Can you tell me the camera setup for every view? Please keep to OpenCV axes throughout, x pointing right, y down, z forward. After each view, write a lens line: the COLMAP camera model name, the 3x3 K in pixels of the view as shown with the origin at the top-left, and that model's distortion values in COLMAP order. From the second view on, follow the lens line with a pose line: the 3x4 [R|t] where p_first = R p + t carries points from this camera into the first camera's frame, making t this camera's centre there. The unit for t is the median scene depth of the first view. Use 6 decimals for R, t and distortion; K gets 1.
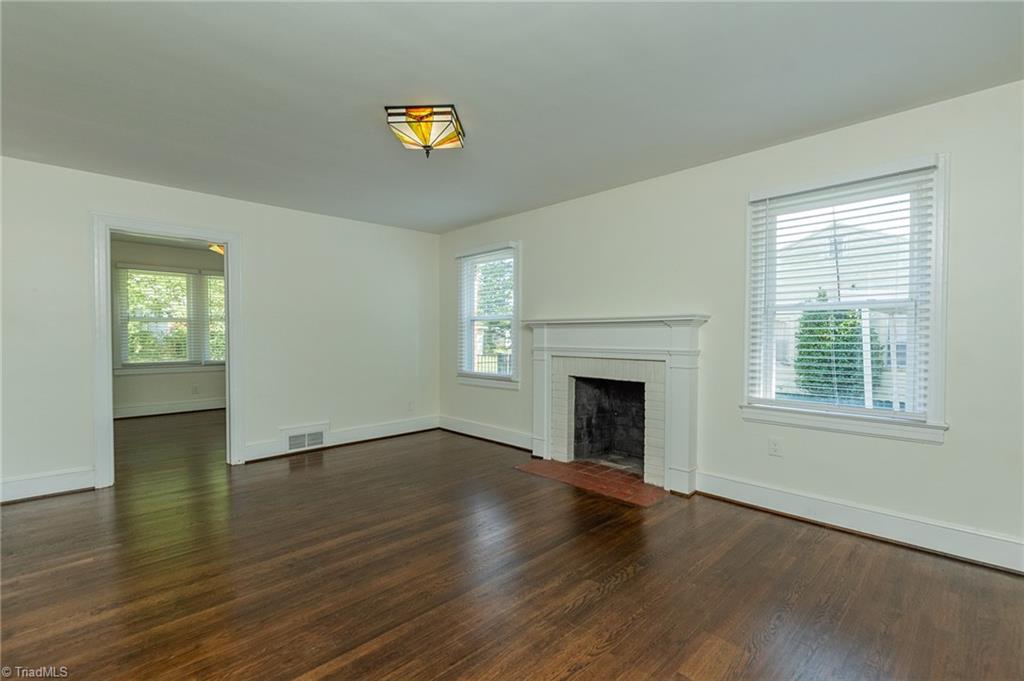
lens RADIAL K [[461.5, 0, 516.8], [0, 461.5, 339.9], [0, 0, 1]] dist [-0.004214, -0.000695]
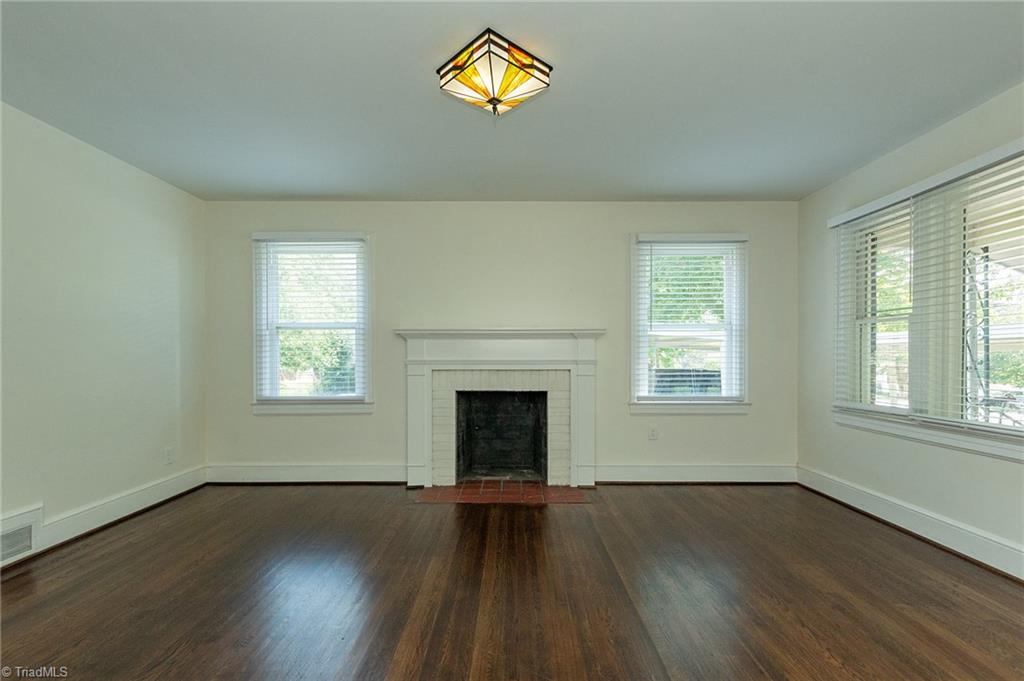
lens RADIAL K [[461.5, 0, 514.2], [0, 461.5, 356.9], [0, 0, 1]] dist [-0.004214, -0.000695]
pose [[0.701951, -0.002041, 0.712222, -0.456276], [0.009932, 0.999927, -0.006923, 0.017422], [-0.712156, 0.011933, 0.701920, 0.263826]]
